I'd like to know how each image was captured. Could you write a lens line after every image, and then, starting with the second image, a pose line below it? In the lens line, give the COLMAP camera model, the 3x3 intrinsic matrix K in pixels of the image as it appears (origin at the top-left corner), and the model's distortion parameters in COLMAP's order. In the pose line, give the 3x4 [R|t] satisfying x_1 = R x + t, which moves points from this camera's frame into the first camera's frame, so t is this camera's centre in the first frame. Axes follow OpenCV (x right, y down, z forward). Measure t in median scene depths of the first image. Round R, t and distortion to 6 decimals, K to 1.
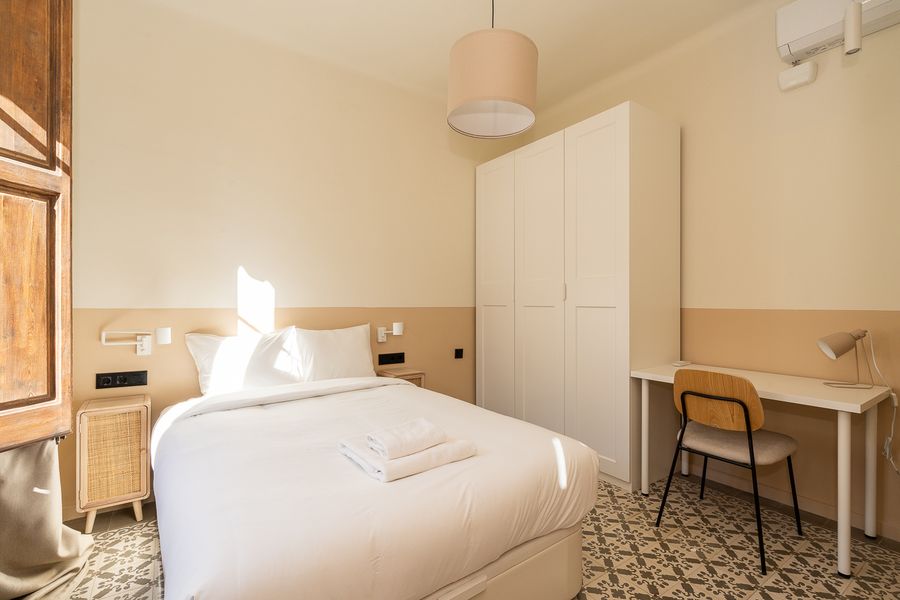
lens RADIAL K [[405.8, 0, 450.9], [0, 405.8, 302.0], [0, 0, 1]] dist [-0.001278, 0.000544]
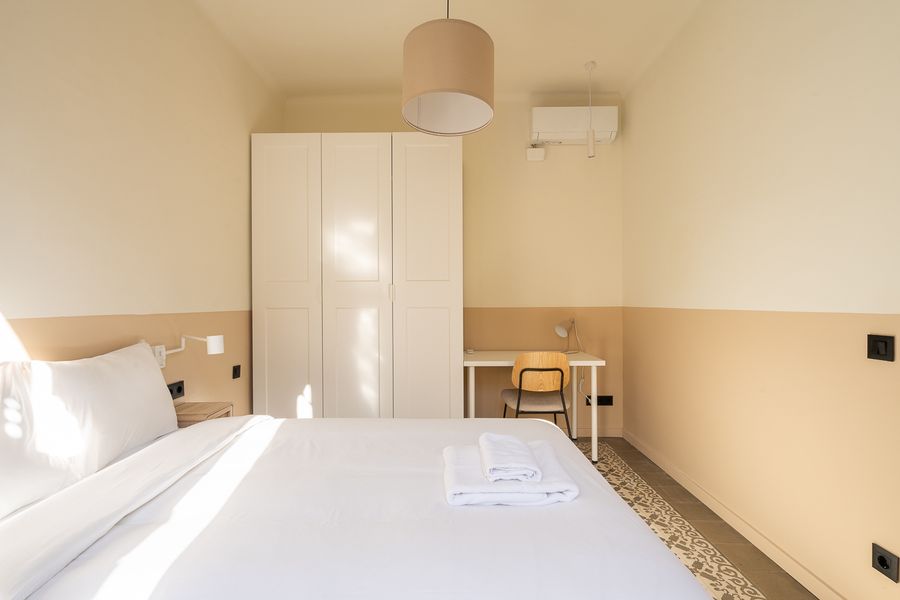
lens RADIAL K [[405.8, 0, 450.9], [0, 405.8, 302.0], [0, 0, 1]] dist [-0.001278, 0.000544]
pose [[0.587285, -0.007193, 0.809348, -0.465809], [0.005079, 0.999974, 0.005201, -0.008584], [-0.809364, 0.001056, 0.587306, 0.288124]]
